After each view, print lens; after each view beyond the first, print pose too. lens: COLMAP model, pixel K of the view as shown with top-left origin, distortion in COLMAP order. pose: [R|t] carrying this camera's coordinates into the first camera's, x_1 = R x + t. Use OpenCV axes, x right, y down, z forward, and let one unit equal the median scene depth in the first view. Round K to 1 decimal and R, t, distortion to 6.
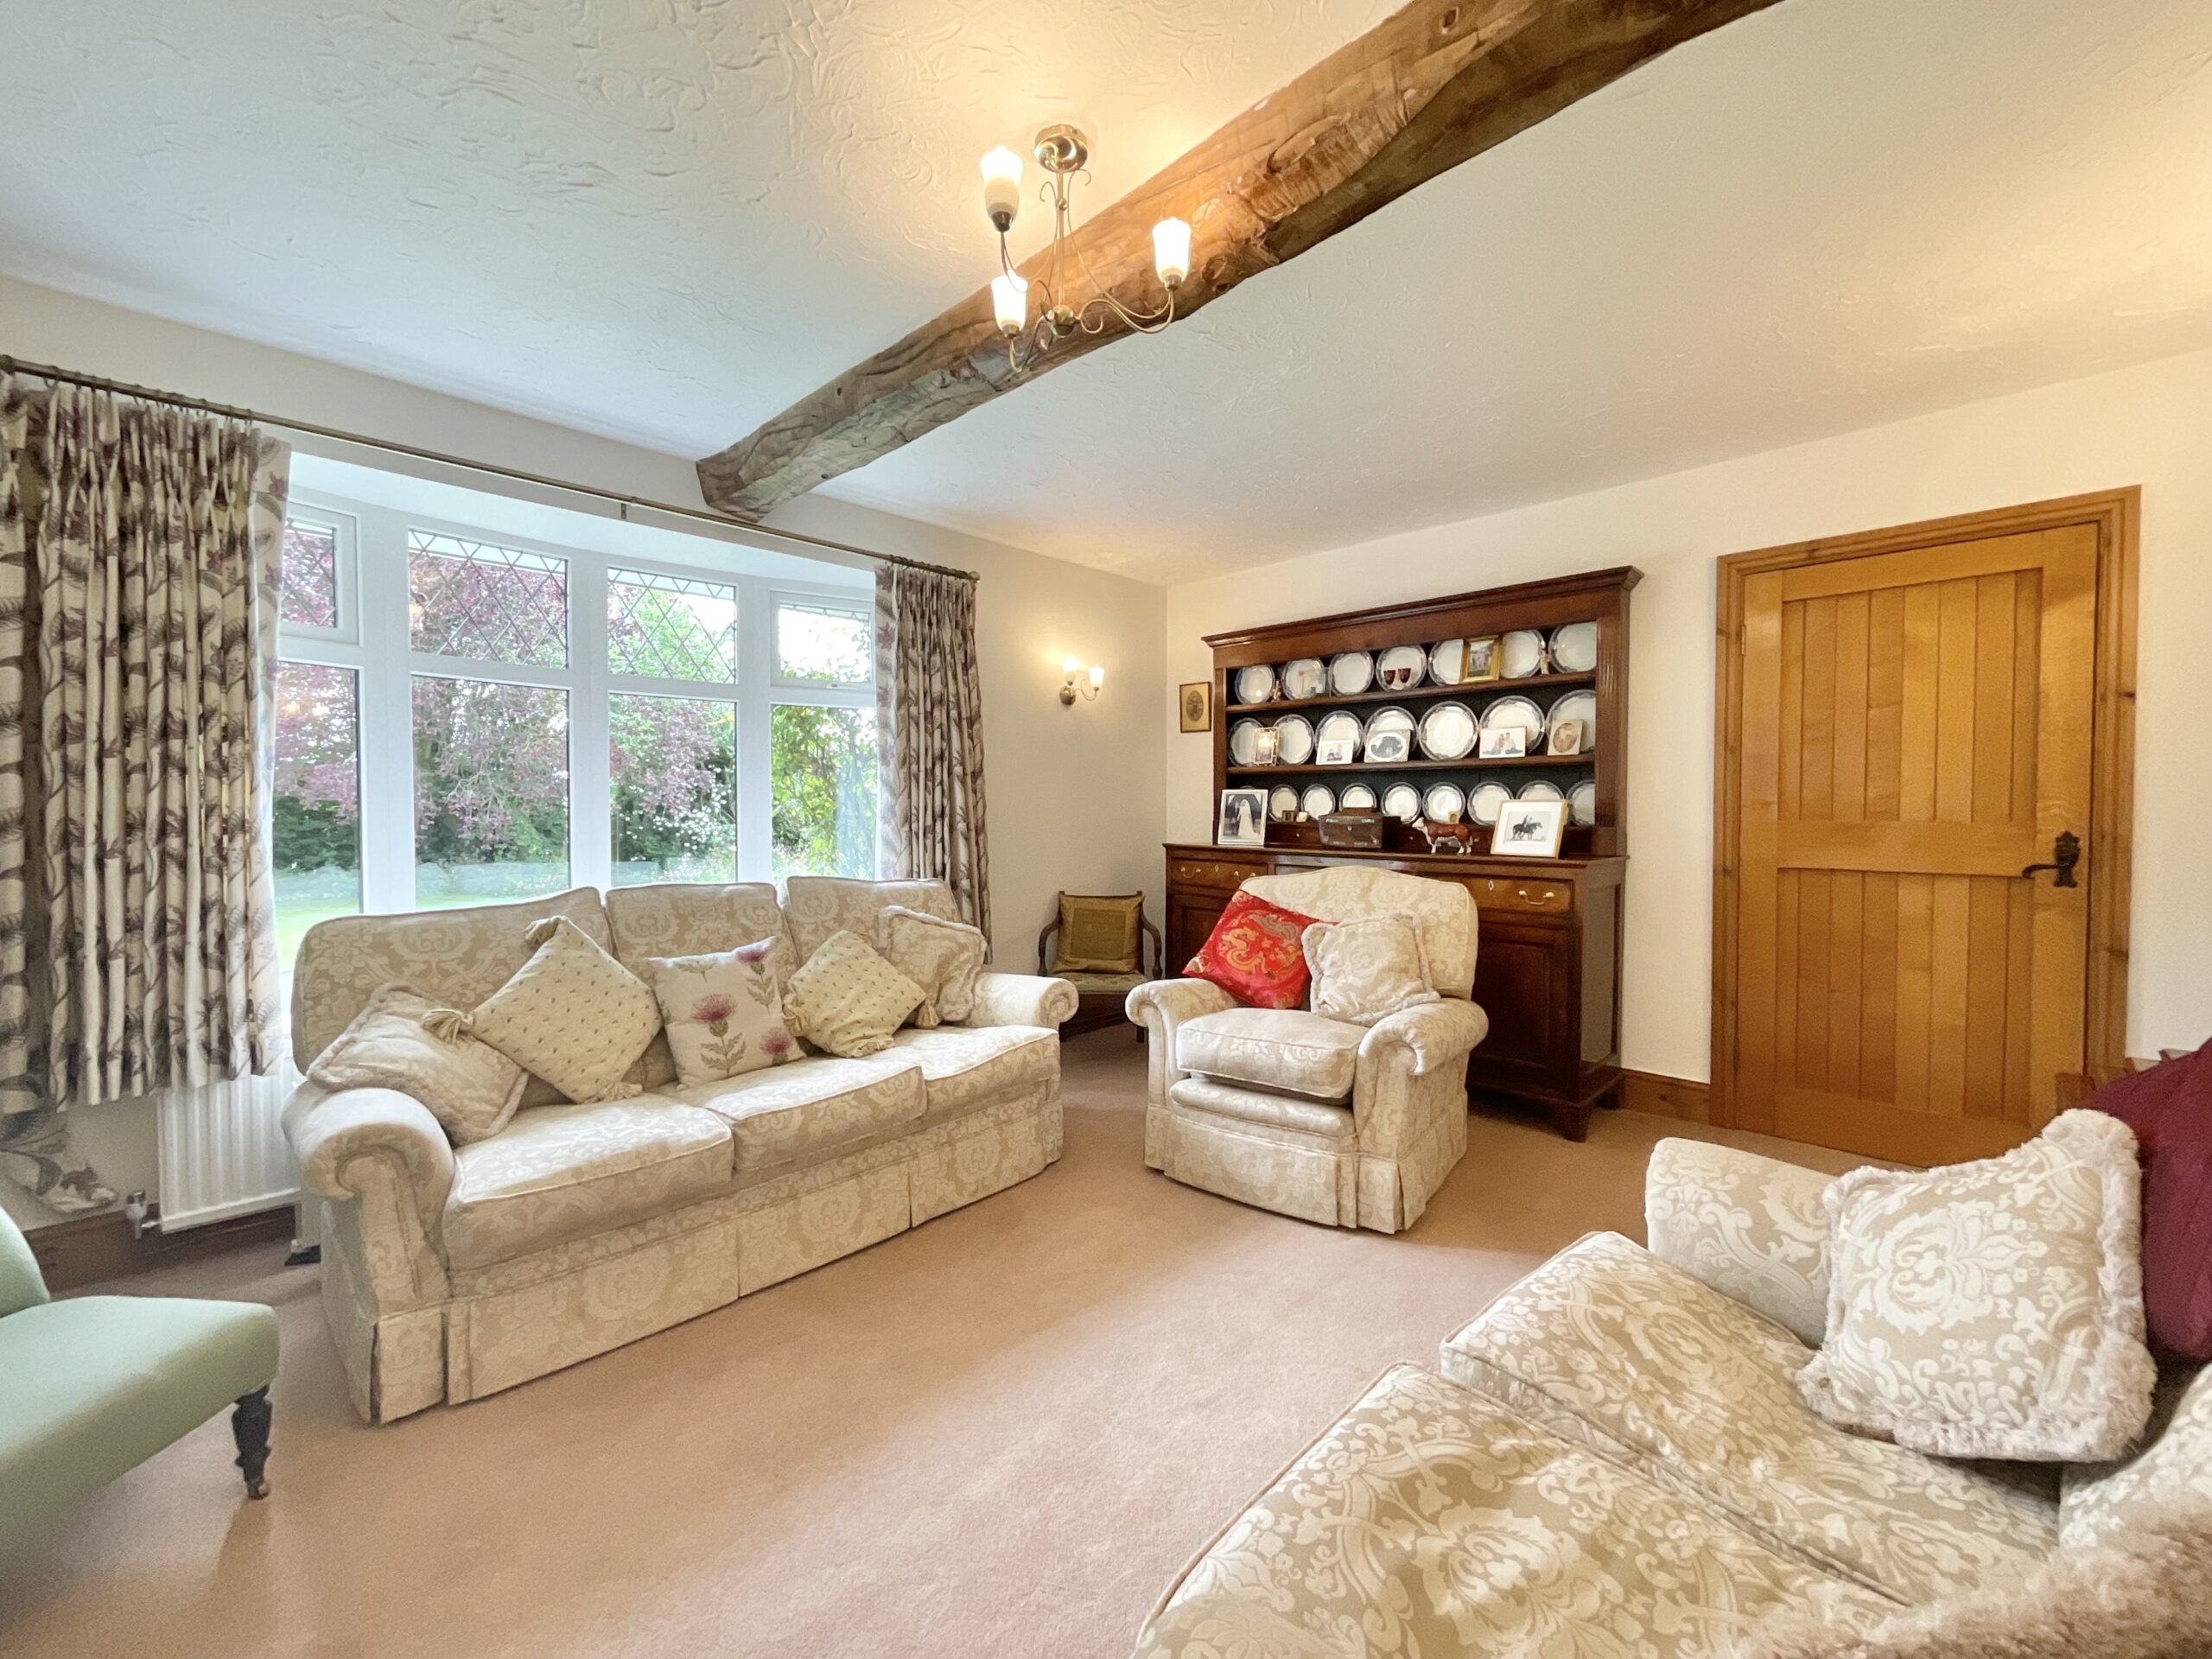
lens RADIAL K [[903.2, 0, 1107.2], [0, 903.2, 829.3], [0, 0, 1]] dist [-0.001934, 0.001706]
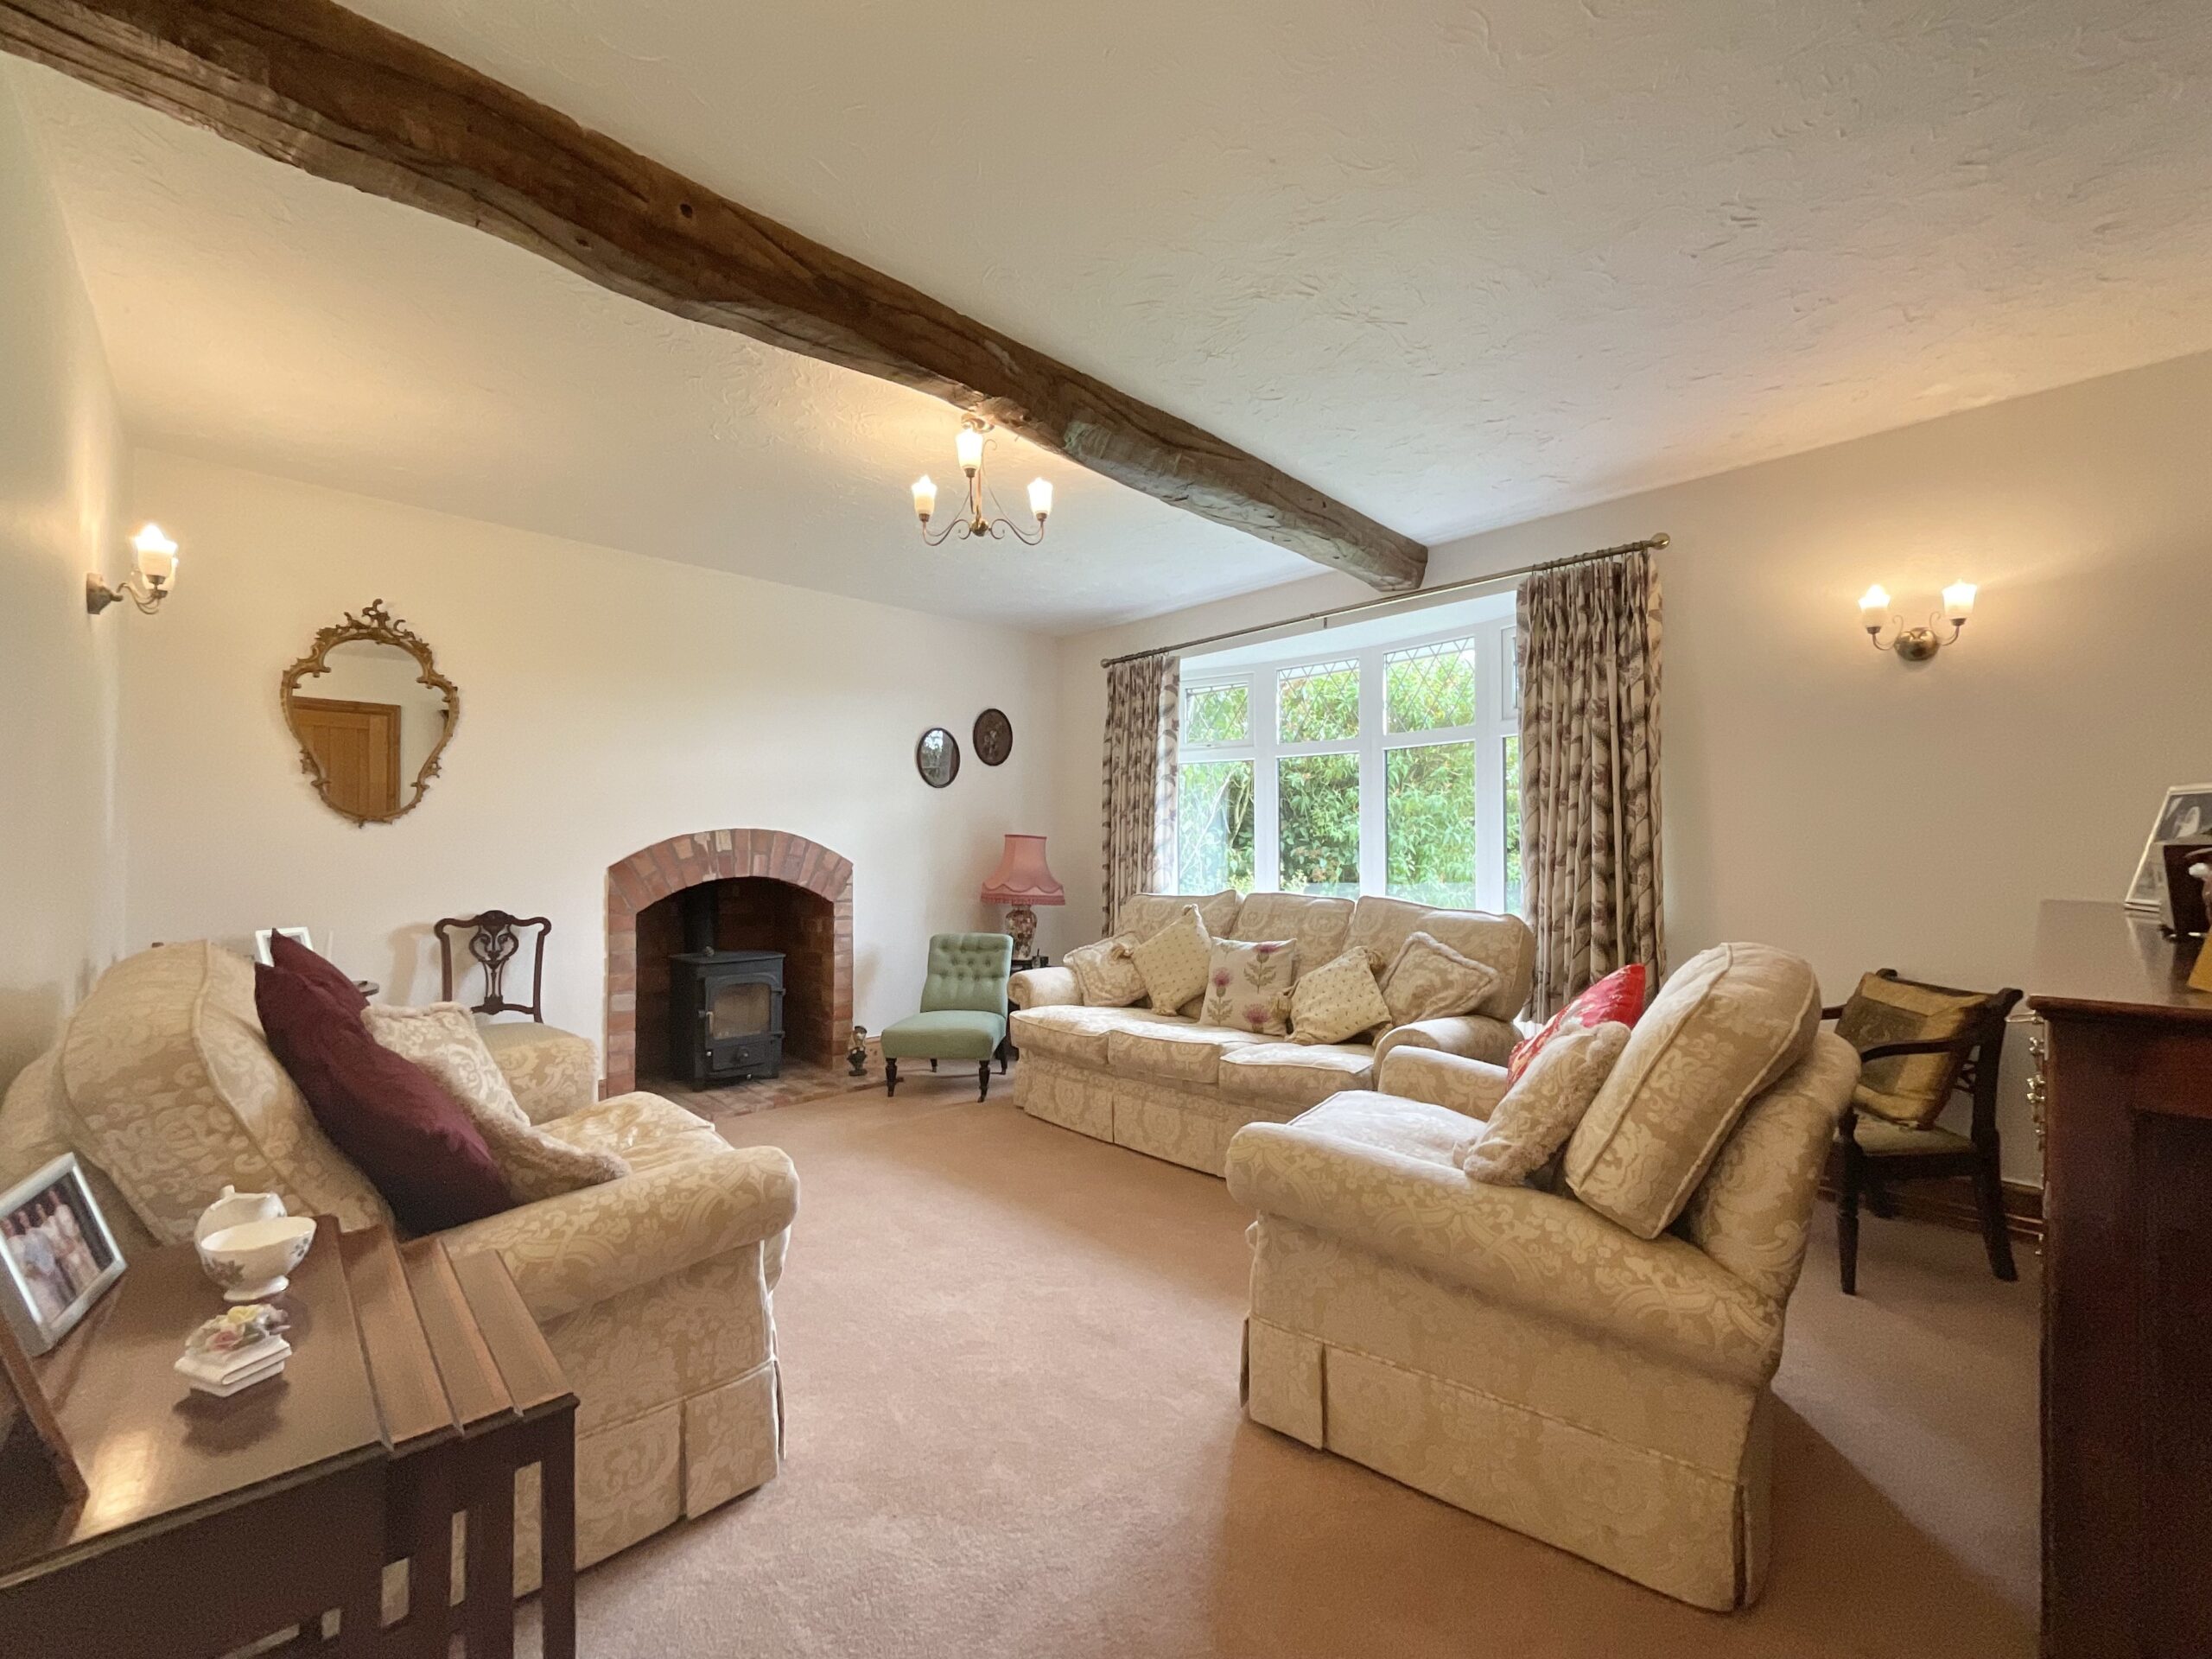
lens RADIAL K [[903.2, 0, 1103.7], [0, 903.2, 833.9], [0, 0, 1]] dist [-0.001934, 0.001706]
pose [[-0.031308, -0.021322, -0.999282, 0.700376], [-0.026701, 0.999433, -0.020489, 0.004398], [0.999153, 0.026040, -0.031860, 0.597943]]
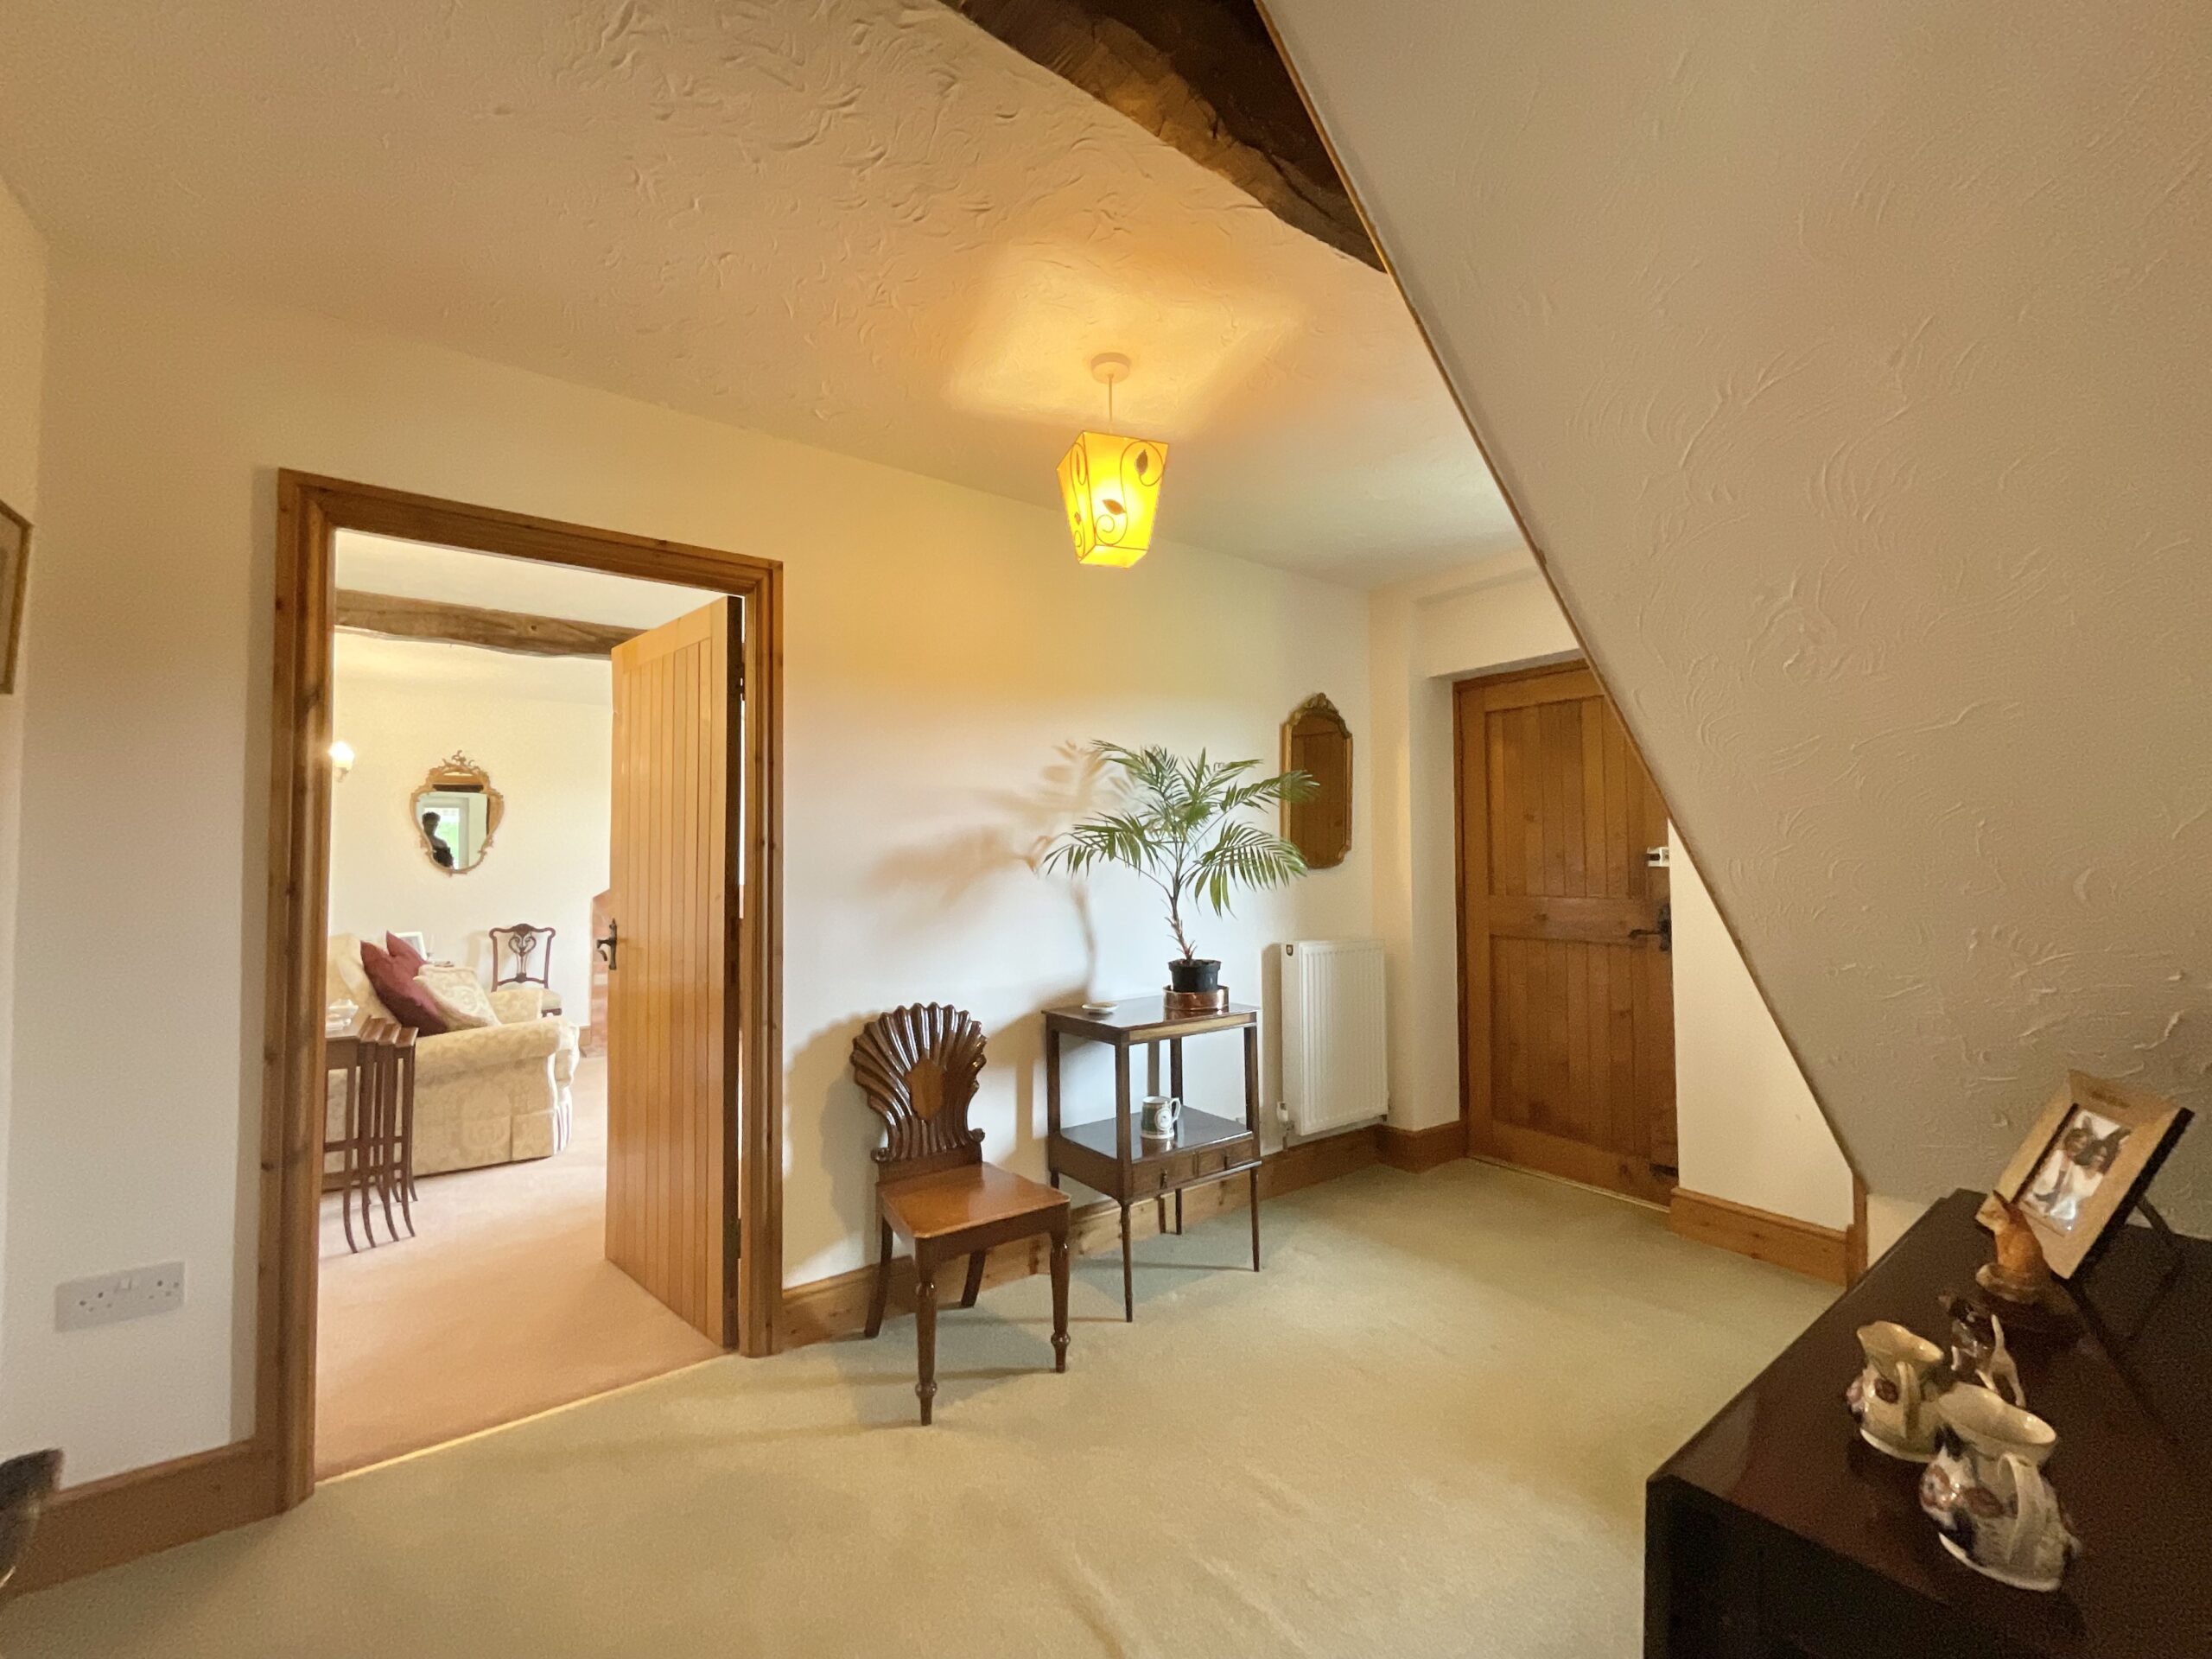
lens RADIAL K [[903.2, 0, 1107.4], [0, 903.2, 830.2], [0, 0, 1]] dist [-0.001934, 0.001706]
pose [[-0.165886, -0.041057, -0.985290, 1.439002], [-0.019944, 0.999068, -0.038273, -0.066168], [0.985943, 0.013302, -0.166550, 1.523745]]
